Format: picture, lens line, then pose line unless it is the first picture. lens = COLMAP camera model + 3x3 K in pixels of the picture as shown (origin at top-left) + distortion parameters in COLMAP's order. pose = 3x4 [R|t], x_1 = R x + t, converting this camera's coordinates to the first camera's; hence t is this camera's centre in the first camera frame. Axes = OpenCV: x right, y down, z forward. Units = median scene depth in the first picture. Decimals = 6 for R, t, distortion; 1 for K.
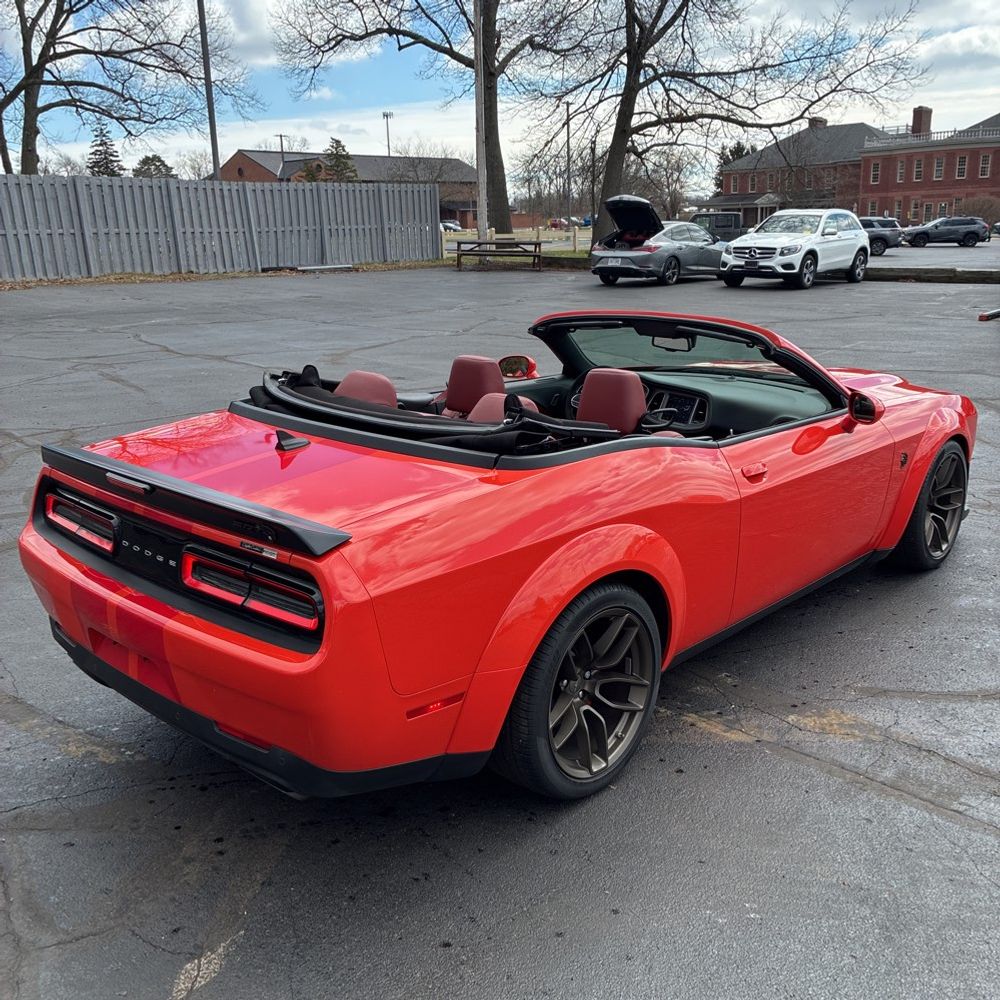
lens RADIAL K [[1006.9, 0, 499.6], [0, 1006.9, 494.4], [0, 0, 1]] dist [0.025779, 0.000000]
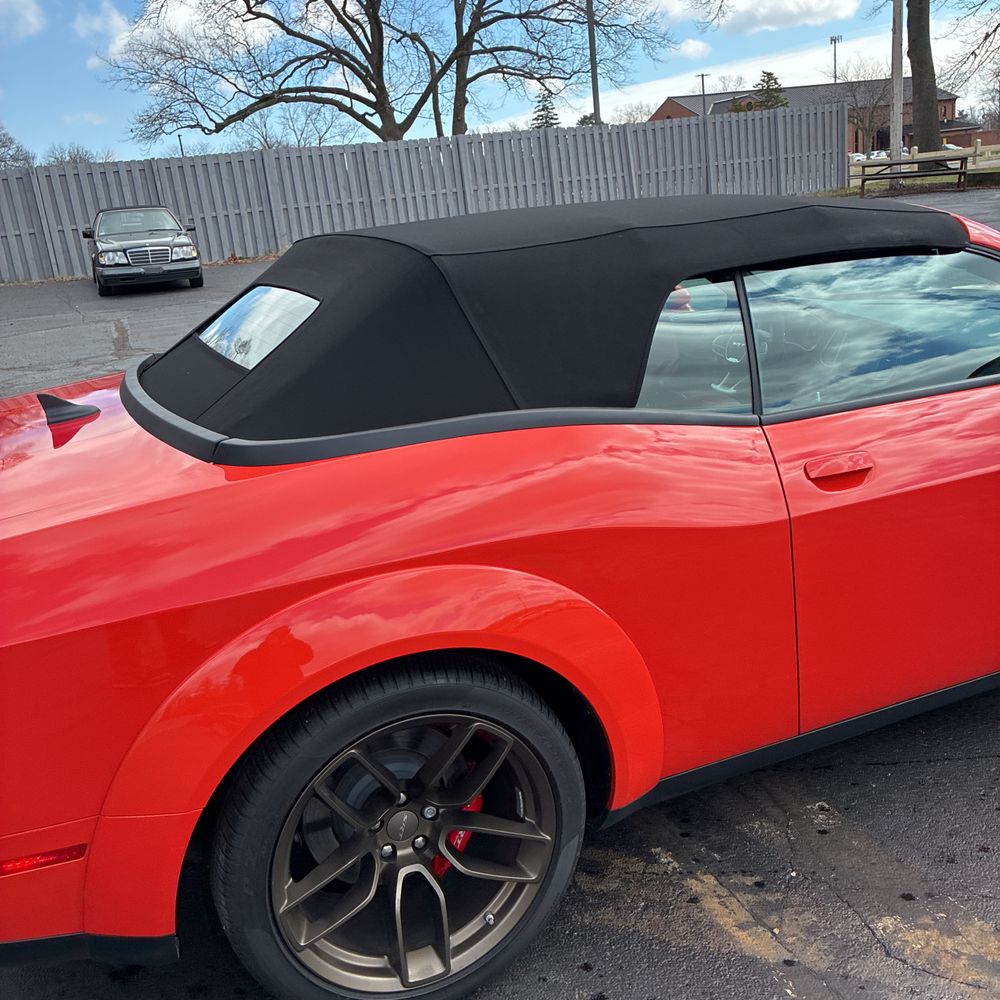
lens RADIAL K [[1006.9, 0, 490.5], [0, 1006.9, 495.8], [0, 0, 1]] dist [0.025779, 0.000000]
pose [[0.910475, 0.043525, -0.411267, 0.043884], [-0.023176, 0.998254, 0.054338, -0.004777], [0.412914, -0.039941, 0.909894, 0.059607]]
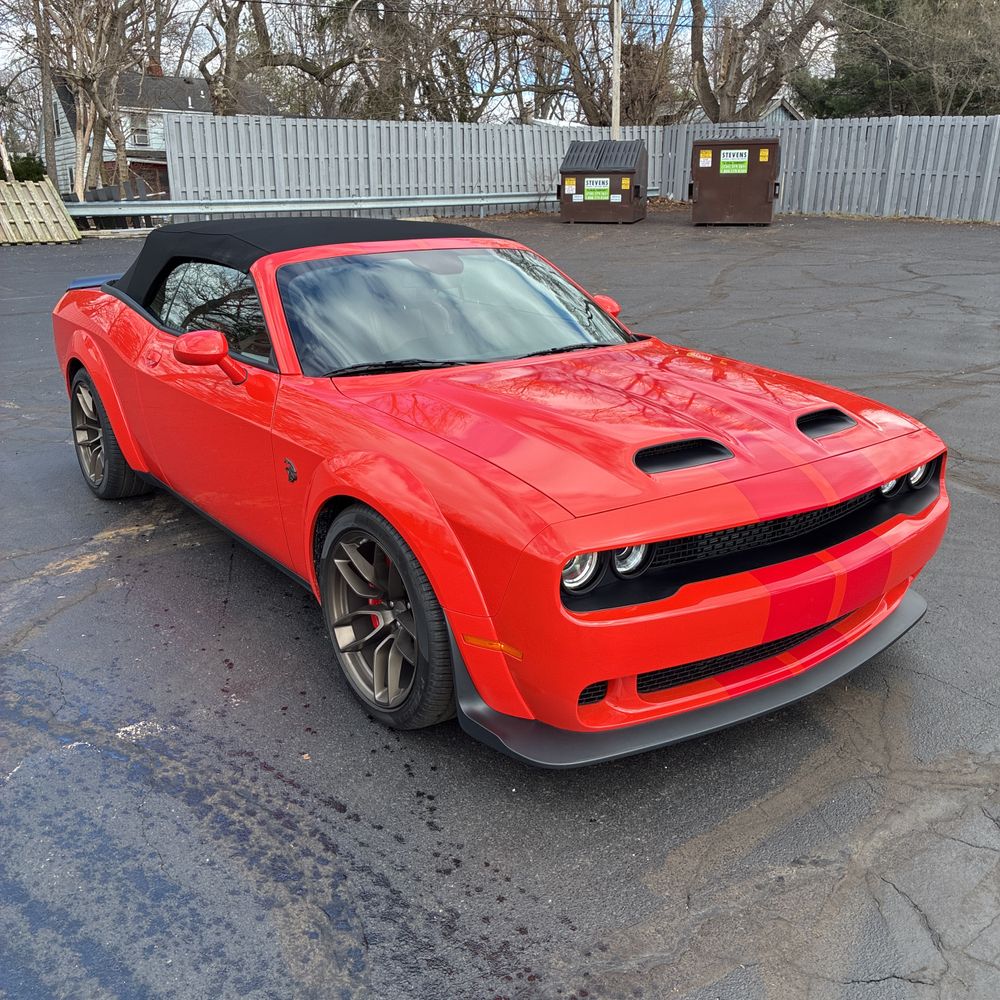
lens RADIAL K [[1006.9, 0, 500.3], [0, 1006.9, 496.4], [0, 0, 1]] dist [0.025779, 0.000000]
pose [[-0.185549, 0.297631, -0.936476, 0.186896], [-0.250875, 0.907093, 0.338000, -0.052646], [0.950070, 0.297654, -0.093642, 0.218546]]
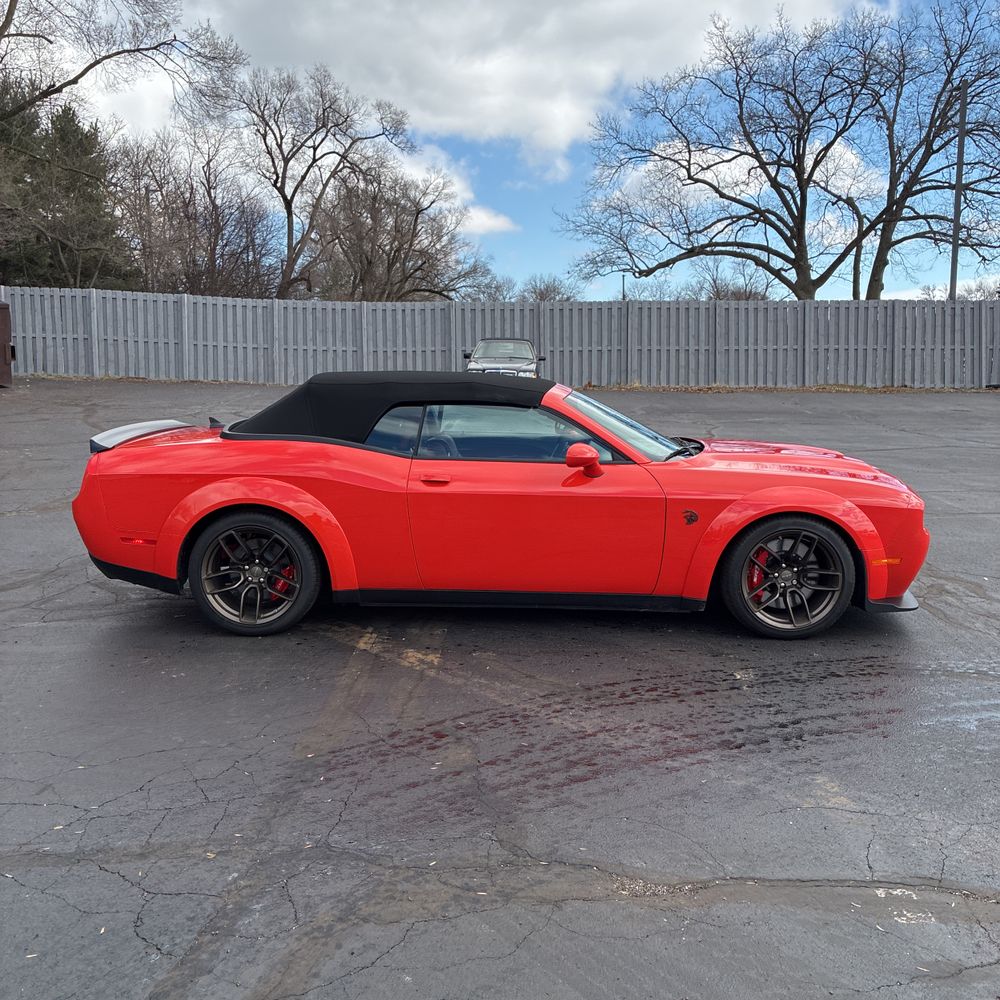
lens RADIAL K [[1006.9, 0, 505.9], [0, 1006.9, 502.9], [0, 0, 1]] dist [0.025779, 0.000000]
pose [[0.670777, 0.121147, -0.731698, 0.197155], [-0.200259, 0.979509, -0.021409, 0.002985], [0.714111, 0.160890, 0.681293, 0.013278]]
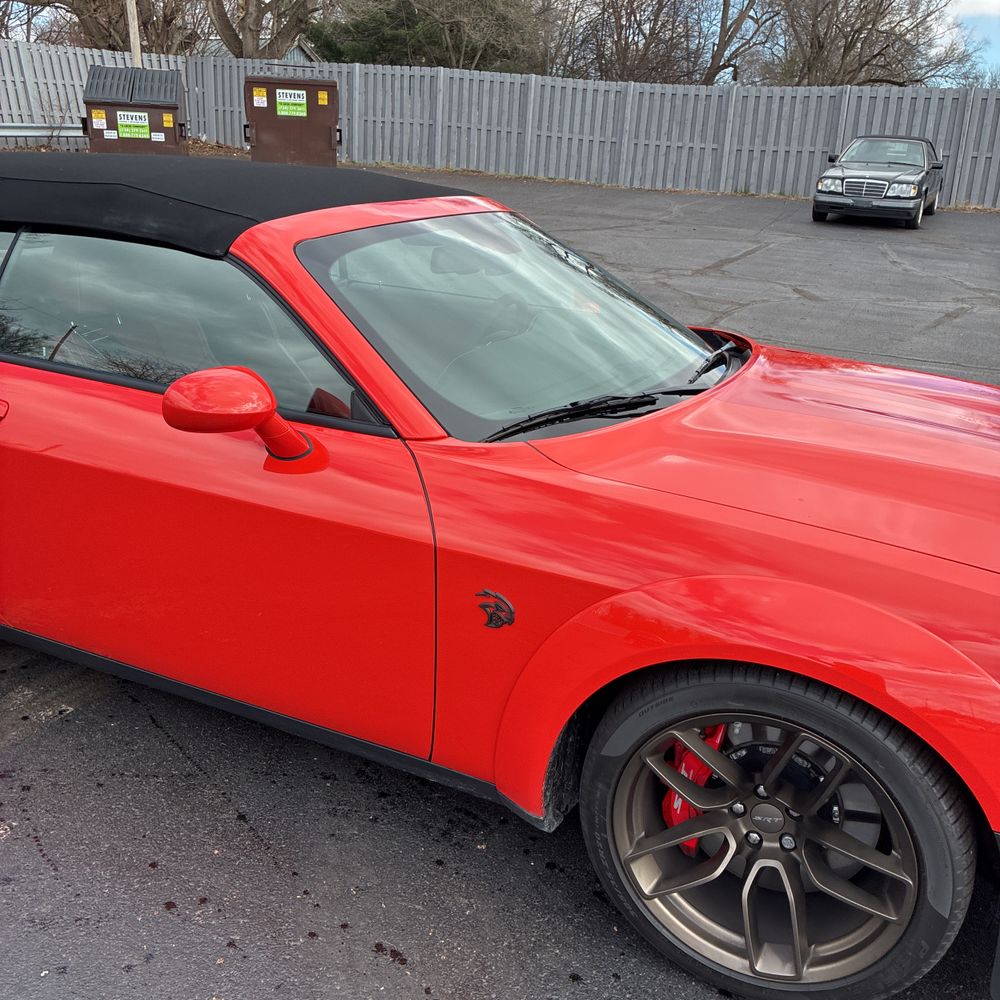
lens RADIAL K [[1006.9, 0, 514.2], [0, 1006.9, 508.3], [0, 0, 1]] dist [0.025779, 0.000000]
pose [[0.305999, 0.344531, -0.887503, 0.135088], [-0.287815, 0.922078, 0.258718, -0.032317], [0.907484, 0.176269, 0.381317, 0.152727]]
